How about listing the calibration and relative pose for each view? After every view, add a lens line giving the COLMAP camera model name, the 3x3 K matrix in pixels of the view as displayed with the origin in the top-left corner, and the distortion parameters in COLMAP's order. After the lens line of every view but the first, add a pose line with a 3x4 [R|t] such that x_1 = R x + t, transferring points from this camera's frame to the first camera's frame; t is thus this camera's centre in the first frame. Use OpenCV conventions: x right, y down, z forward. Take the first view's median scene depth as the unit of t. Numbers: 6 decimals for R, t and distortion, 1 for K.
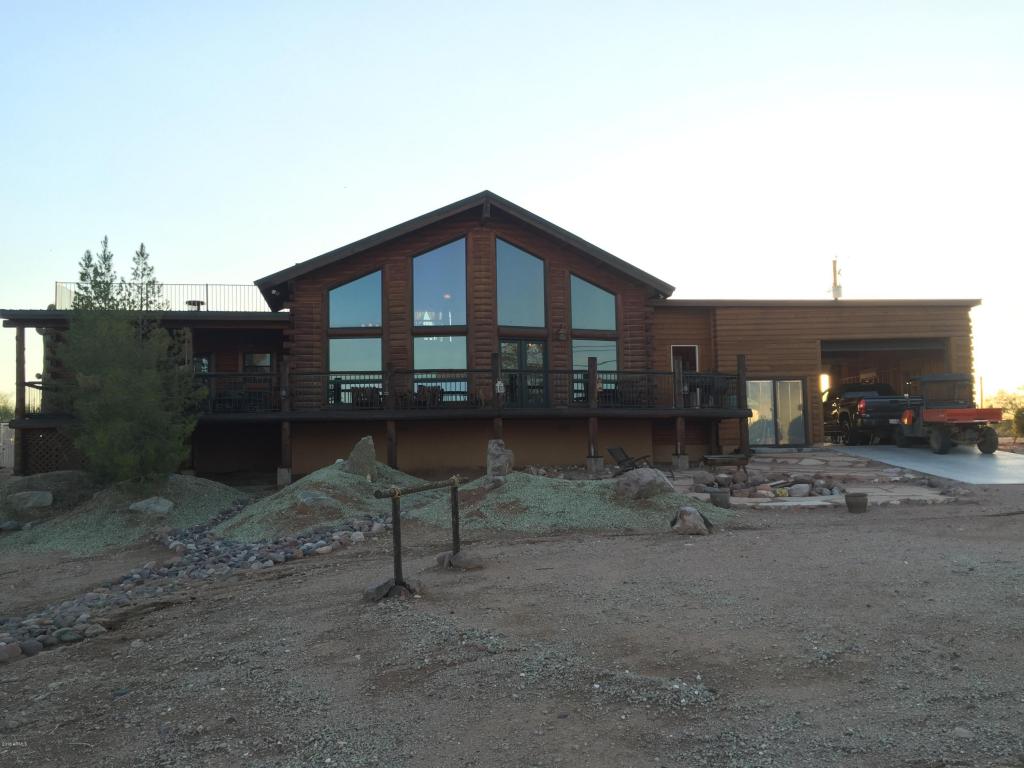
lens RADIAL K [[872.8, 0, 512.3], [0, 872.8, 382.2], [0, 0, 1]] dist [0.081328, -0.109654]
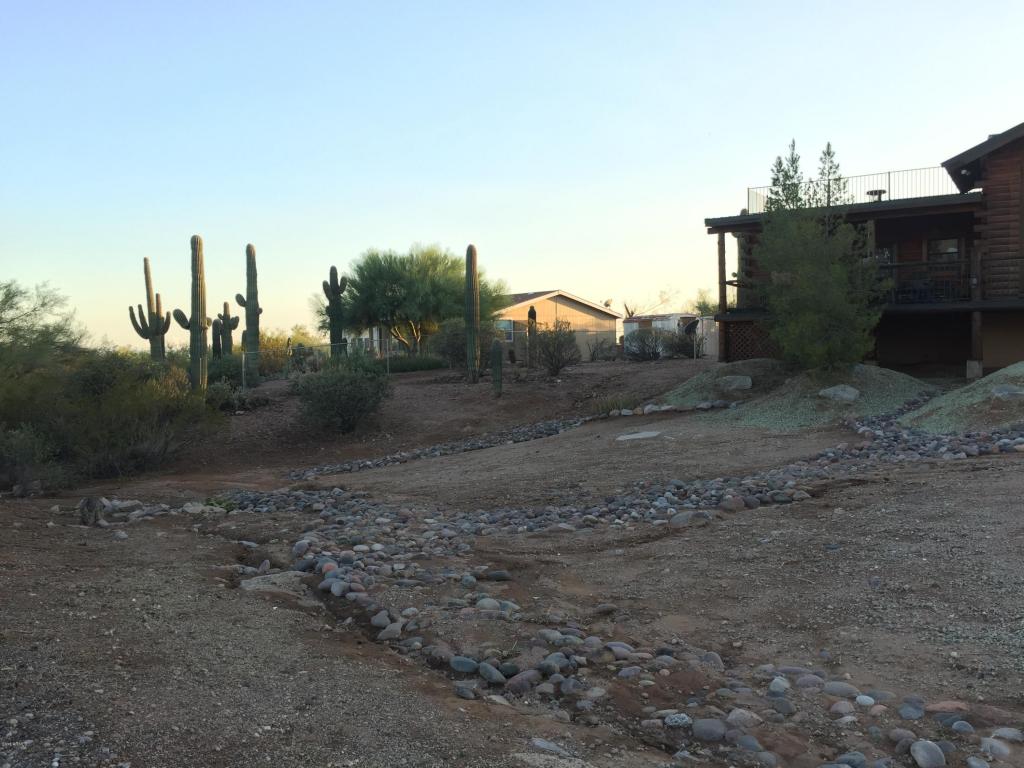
lens RADIAL K [[872.8, 0, 512.3], [0, 872.8, 382.2], [0, 0, 1]] dist [0.081328, -0.109654]
pose [[0.745970, 0.035735, -0.665020, 0.004510], [0.046894, 0.993262, 0.105975, -0.003950], [0.664326, -0.110240, 0.739269, -0.043811]]
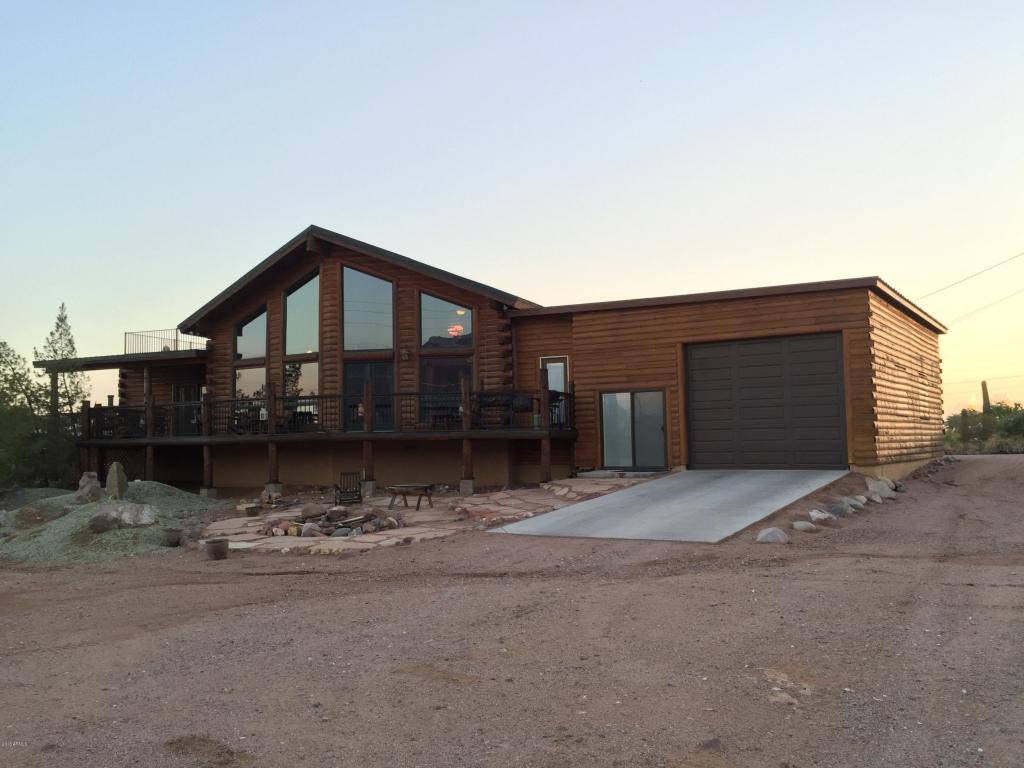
lens RADIAL K [[872.8, 0, 512.3], [0, 872.8, 382.2], [0, 0, 1]] dist [0.081328, -0.109654]
pose [[0.844056, -0.034898, -0.535118, 0.854799], [0.040106, 0.999194, -0.001903, -0.020217], [0.534753, -0.019855, 0.844775, 0.269280]]
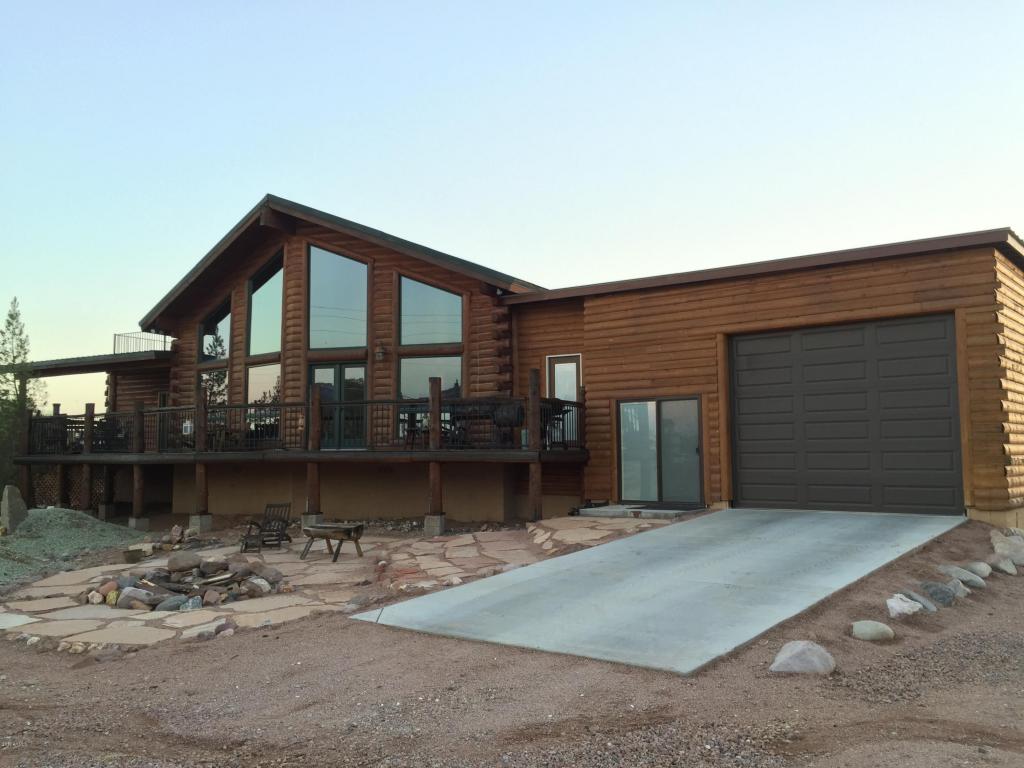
lens RADIAL K [[875.6, 0, 508.2], [0, 875.6, 385.5], [0, 0, 1]] dist [0.087272, -0.117359]
pose [[0.772065, -0.040235, -0.634269, 0.806043], [0.037393, 0.999141, -0.017863, -0.008487], [0.634443, -0.009926, 0.772906, 0.558186]]
